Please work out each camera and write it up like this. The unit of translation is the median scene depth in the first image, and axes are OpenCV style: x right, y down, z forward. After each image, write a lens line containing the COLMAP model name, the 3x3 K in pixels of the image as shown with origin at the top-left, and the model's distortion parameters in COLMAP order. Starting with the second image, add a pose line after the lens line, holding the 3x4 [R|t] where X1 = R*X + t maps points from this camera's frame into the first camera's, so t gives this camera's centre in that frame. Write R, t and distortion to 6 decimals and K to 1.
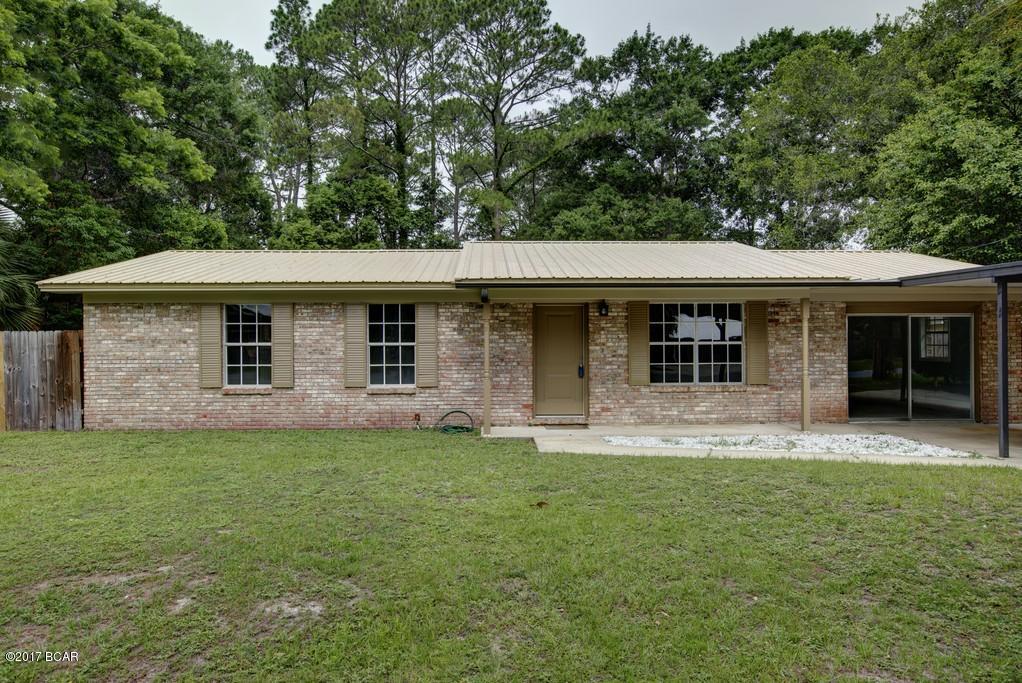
lens RADIAL K [[721.2, 0, 511.8], [0, 721.2, 343.7], [0, 0, 1]] dist [0.000219, 0.011707]
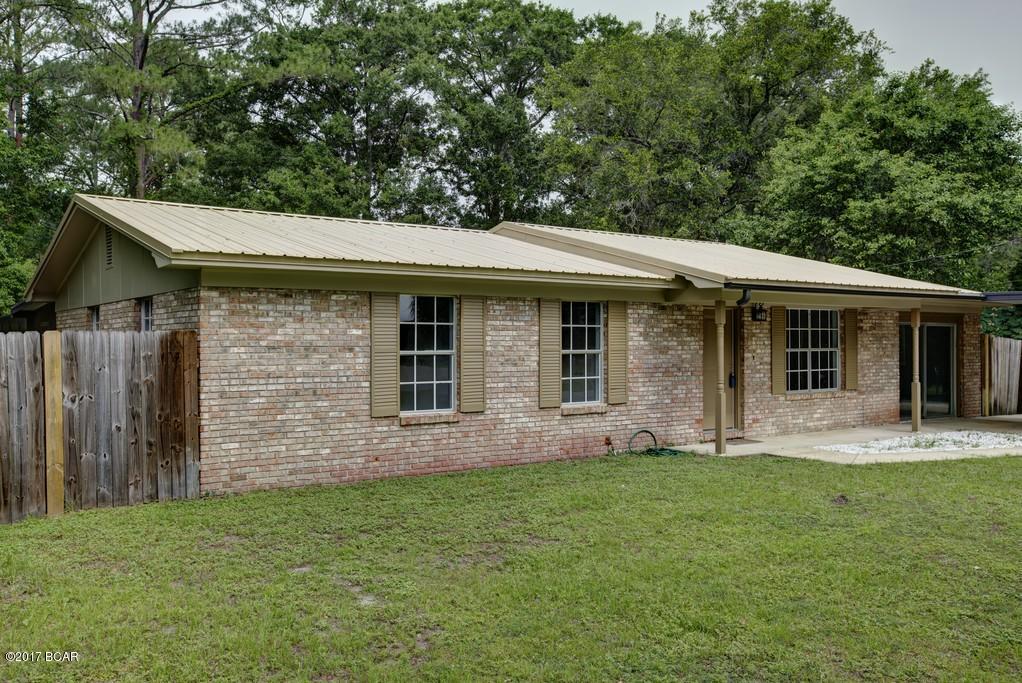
lens RADIAL K [[929.4, 0, 510.9], [0, 929.4, 343.2], [0, 0, 1]] dist [0.025736, 0.014010]
pose [[0.800812, 0.002188, 0.598911, -0.849812], [0.000548, 0.999990, -0.004385, -0.004506], [-0.598915, 0.003840, 0.800803, 0.222406]]
